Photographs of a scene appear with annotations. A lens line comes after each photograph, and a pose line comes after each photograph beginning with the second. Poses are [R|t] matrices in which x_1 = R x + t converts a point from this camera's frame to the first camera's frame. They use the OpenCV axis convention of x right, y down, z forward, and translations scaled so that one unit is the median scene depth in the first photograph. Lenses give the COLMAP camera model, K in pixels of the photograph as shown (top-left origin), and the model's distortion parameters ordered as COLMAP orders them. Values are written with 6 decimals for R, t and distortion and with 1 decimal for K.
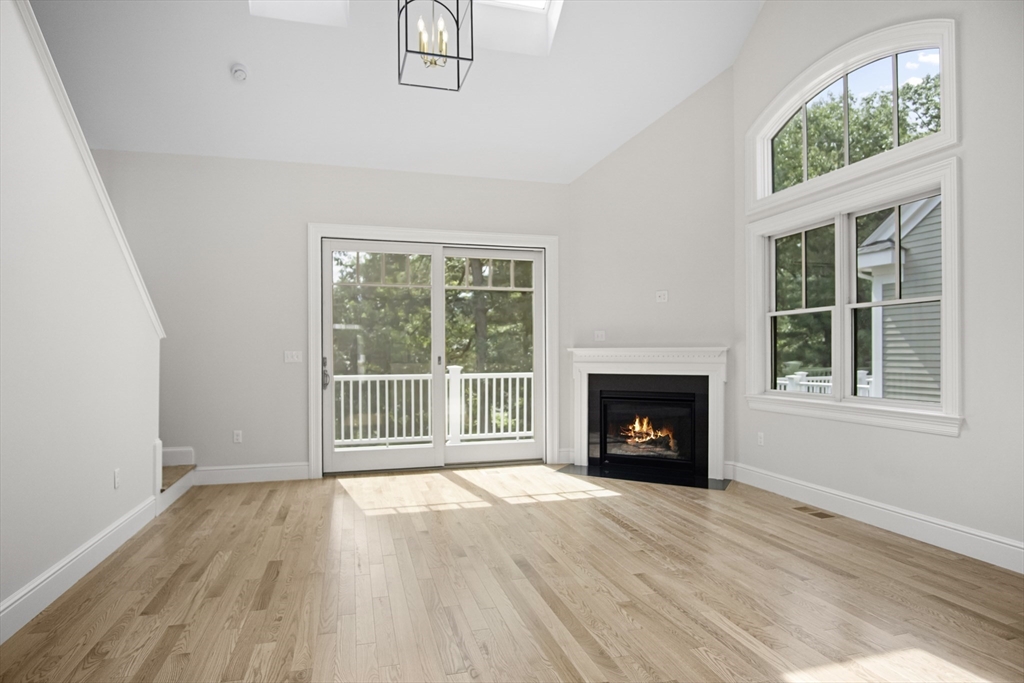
lens RADIAL K [[579.9, 0, 502.6], [0, 579.9, 346.6], [0, 0, 1]] dist [0.001257, -0.000557]
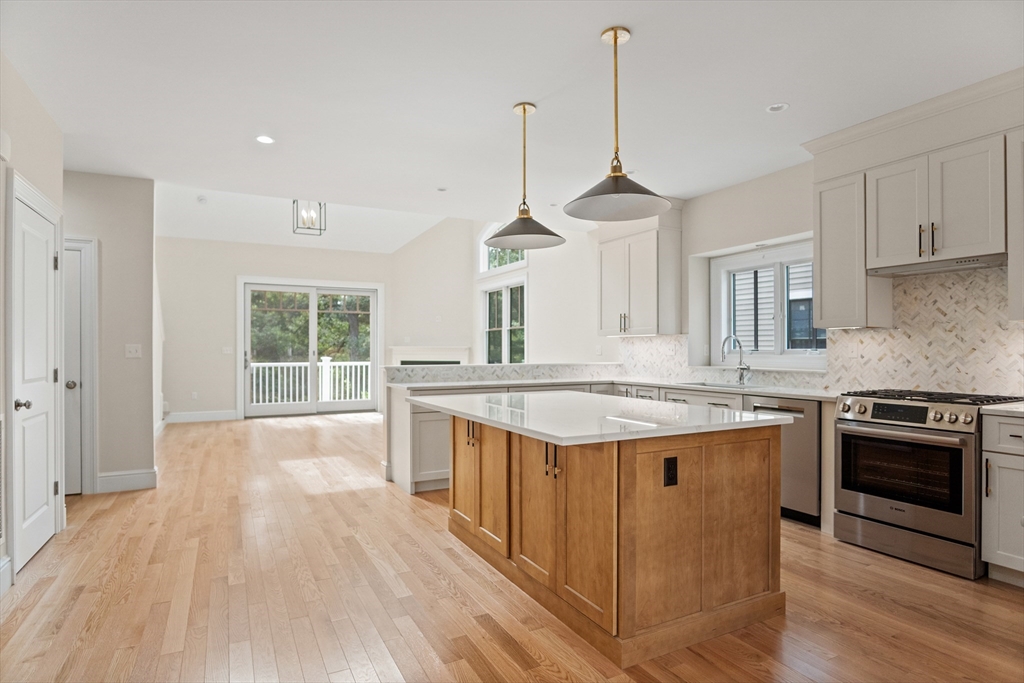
lens RADIAL K [[560.0, 0, 508.9], [0, 560.0, 341.0], [0, 0, 1]] dist [-0.032461, -0.001461]
pose [[0.976987, 0.005155, 0.213237, 0.103398], [-0.004802, 0.999986, -0.002174, -0.011352], [-0.213245, 0.001100, 0.976998, -0.743314]]
